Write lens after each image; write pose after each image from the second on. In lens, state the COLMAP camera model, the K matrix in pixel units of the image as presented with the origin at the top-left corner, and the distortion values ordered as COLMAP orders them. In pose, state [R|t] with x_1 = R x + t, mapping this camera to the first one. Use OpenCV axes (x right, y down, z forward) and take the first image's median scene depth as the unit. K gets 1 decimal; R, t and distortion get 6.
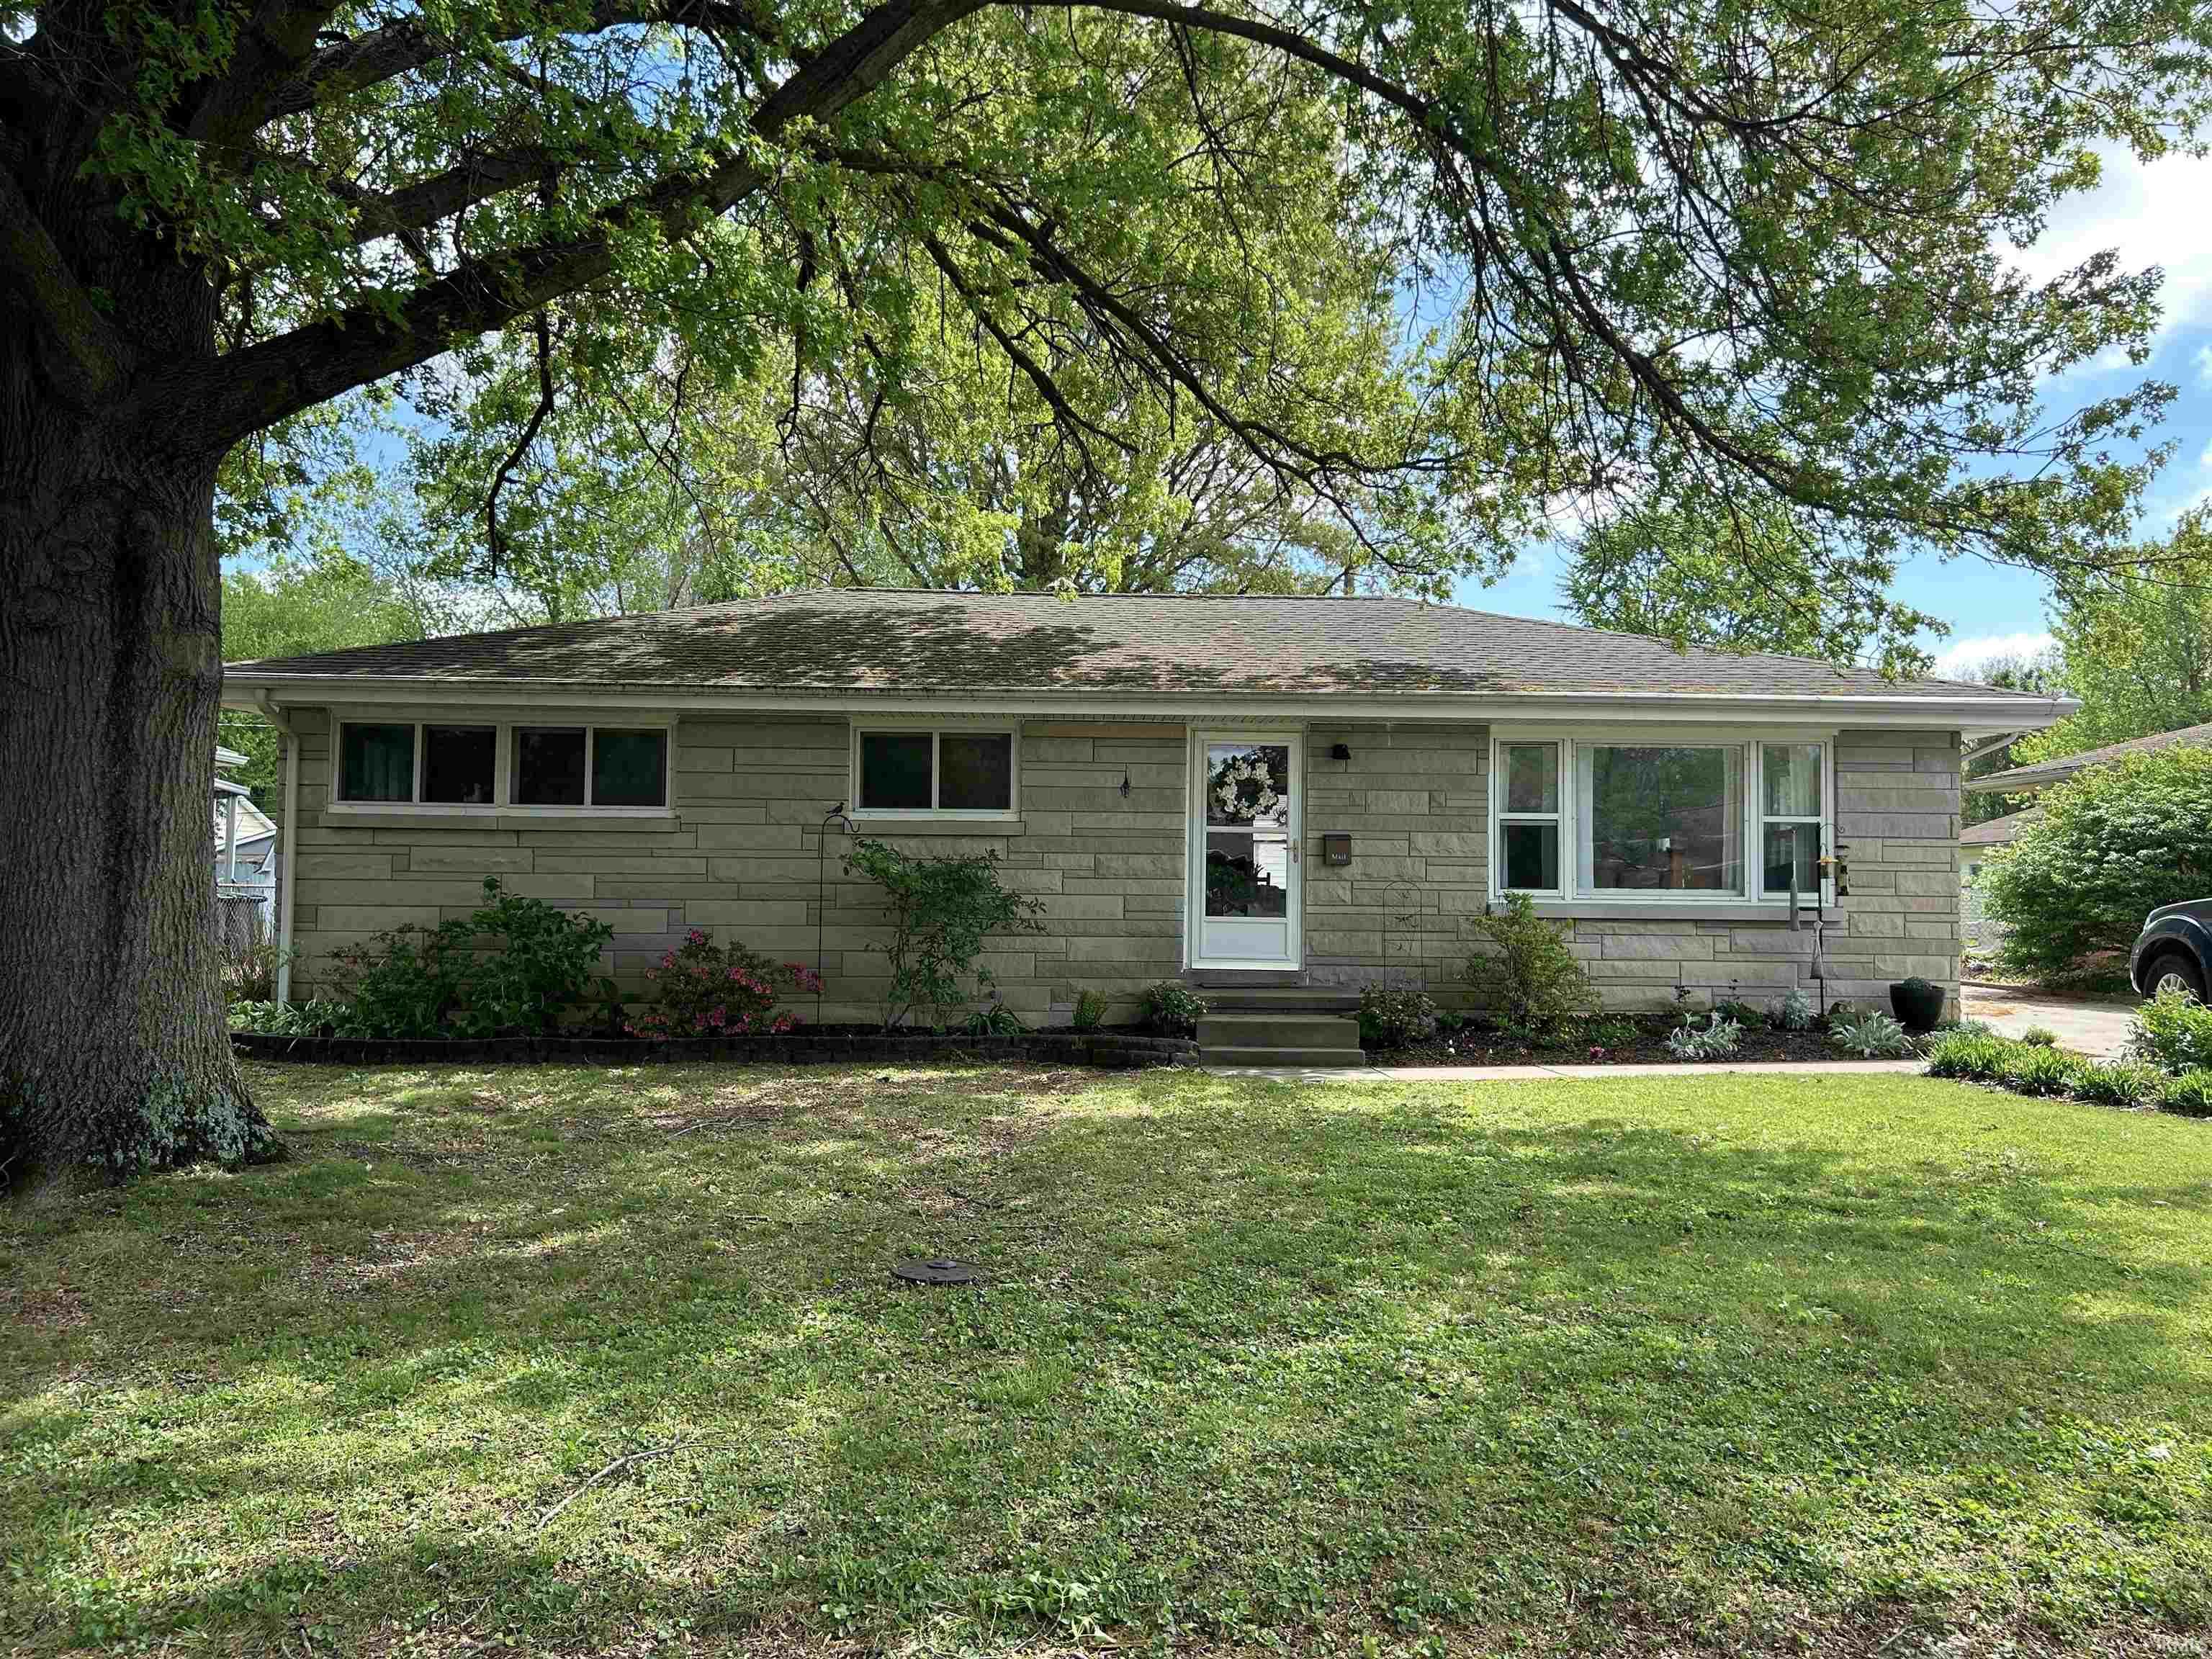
lens RADIAL K [[1666.2, 0, 1108.8], [0, 1666.2, 820.5], [0, 0, 1]] dist [0.047312, -0.056841]
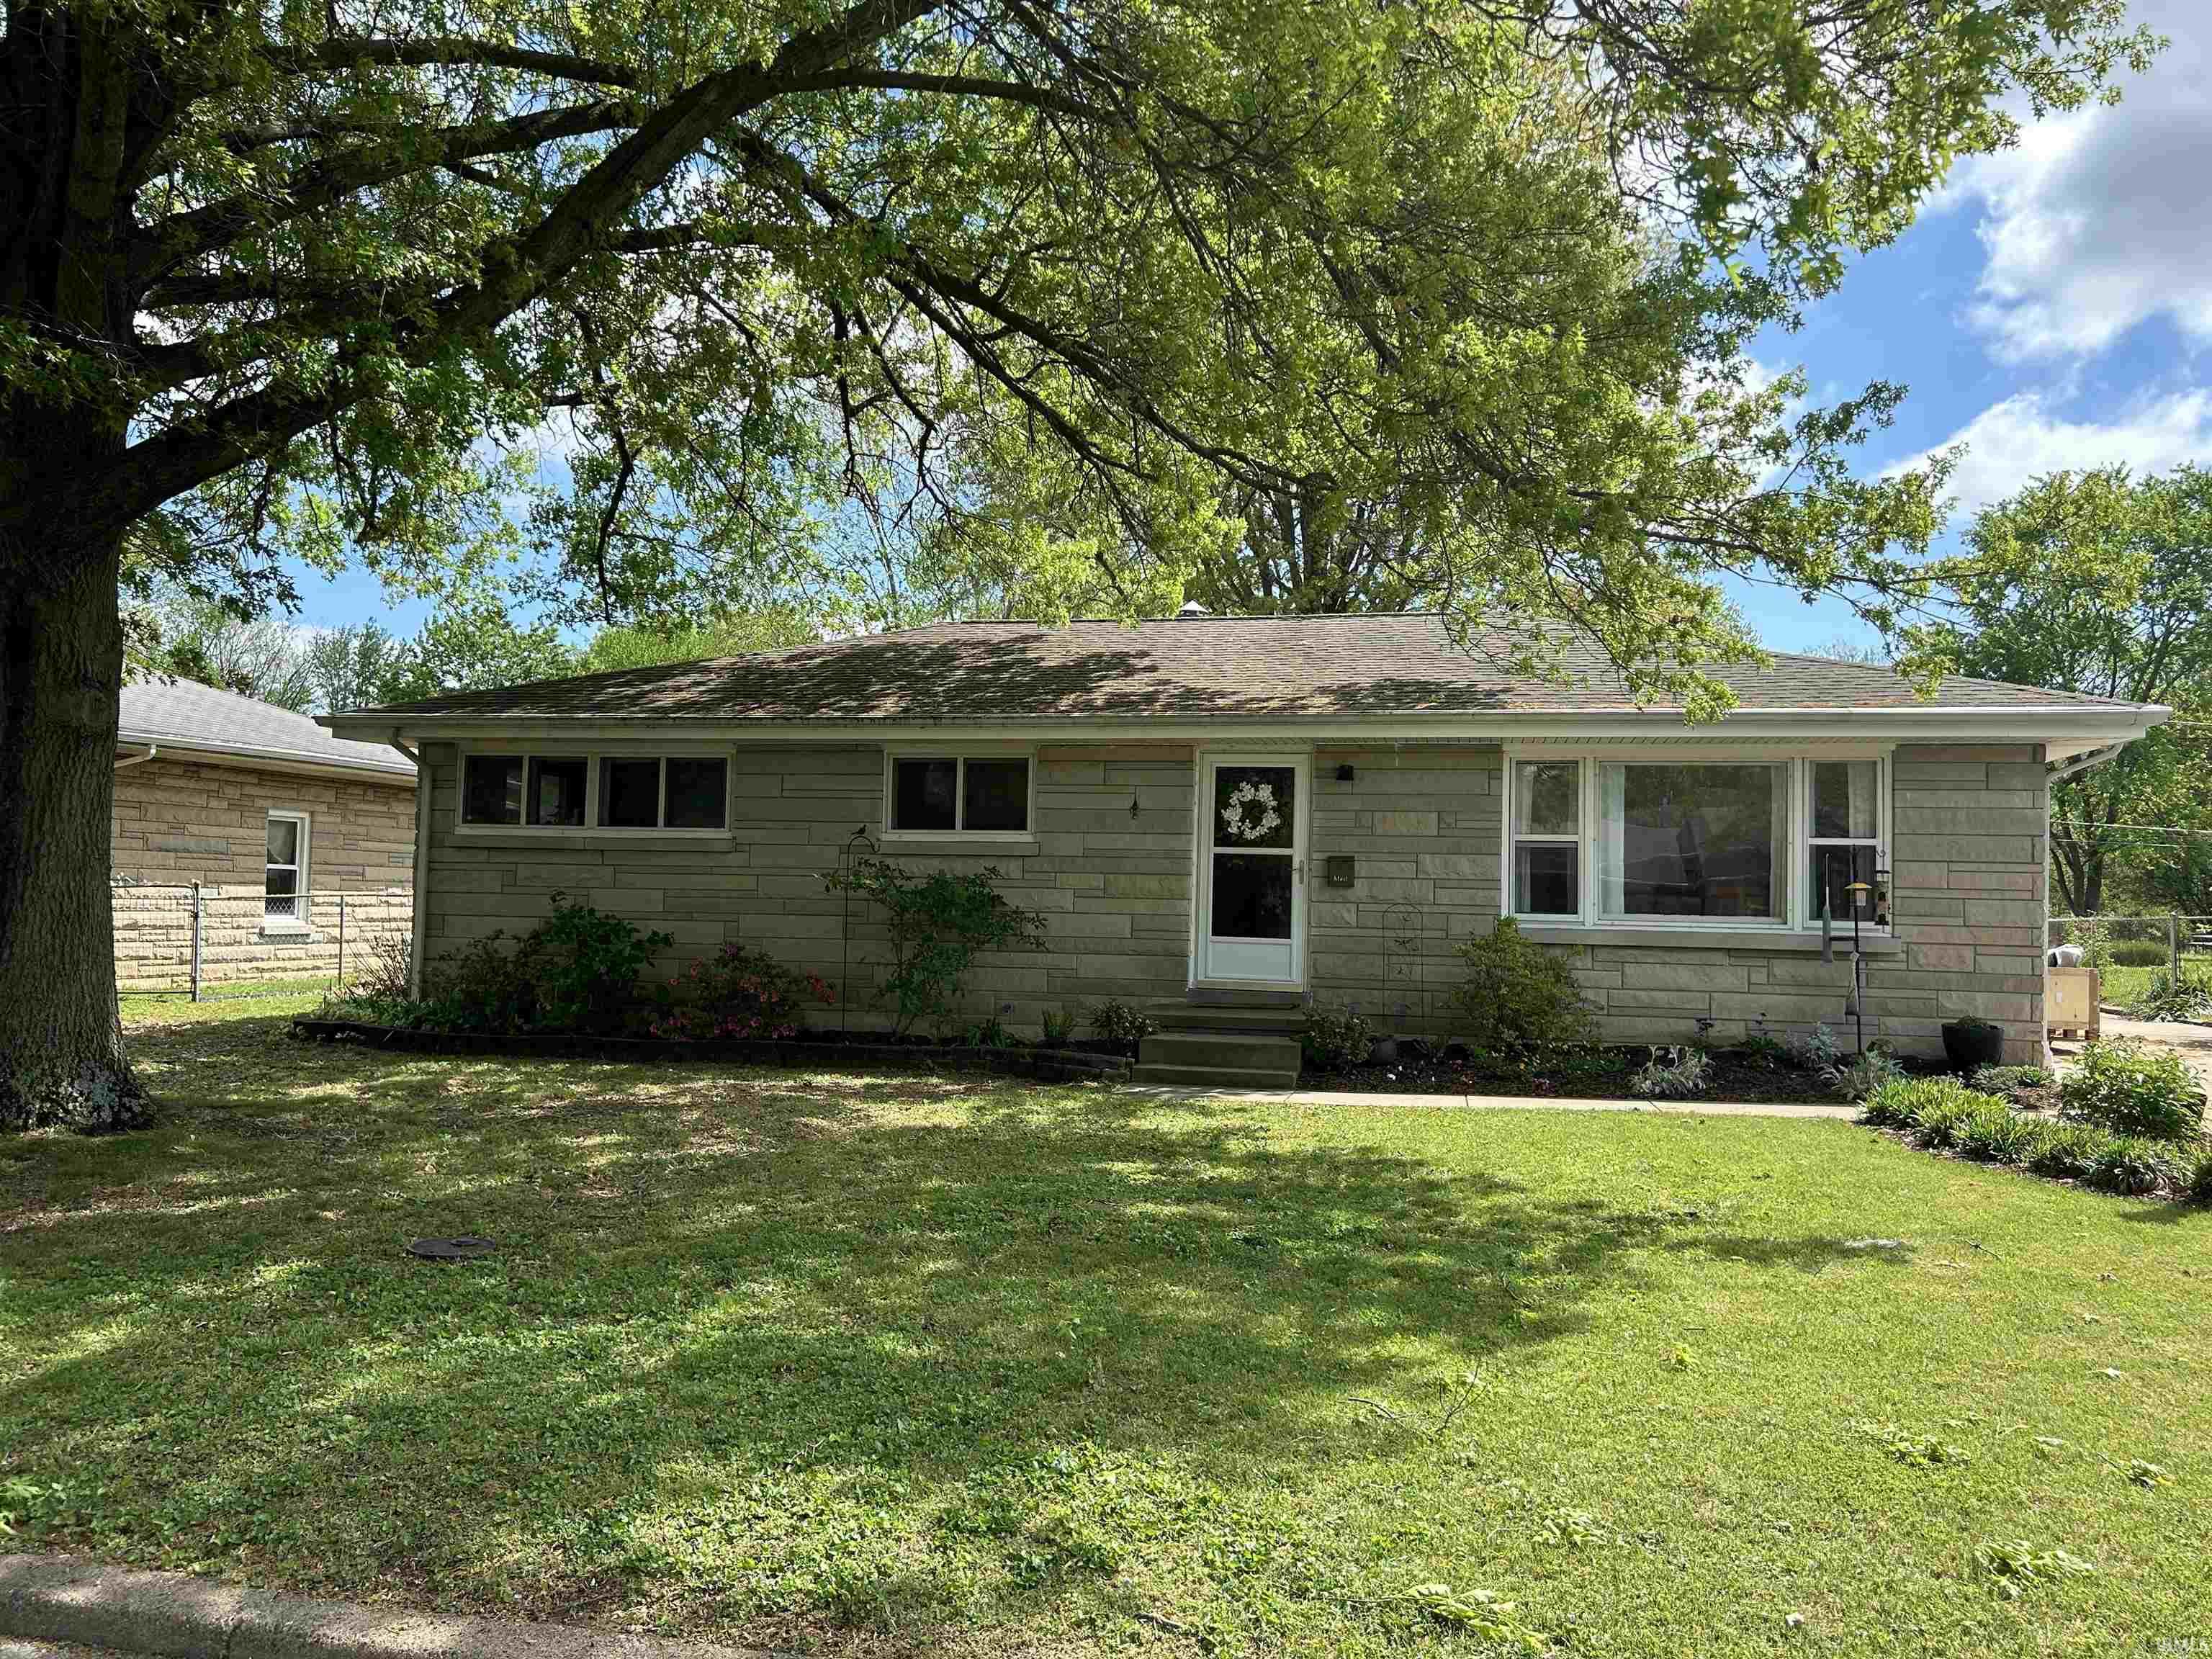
lens RADIAL K [[1666.2, 0, 1113.7], [0, 1666.2, 841.6], [0, 0, 1]] dist [0.047312, -0.056841]
pose [[0.968554, 0.001876, -0.248797, 0.253255], [-0.000859, 0.999991, 0.004196, -0.004411], [0.248803, -0.003850, 0.968547, 0.004147]]
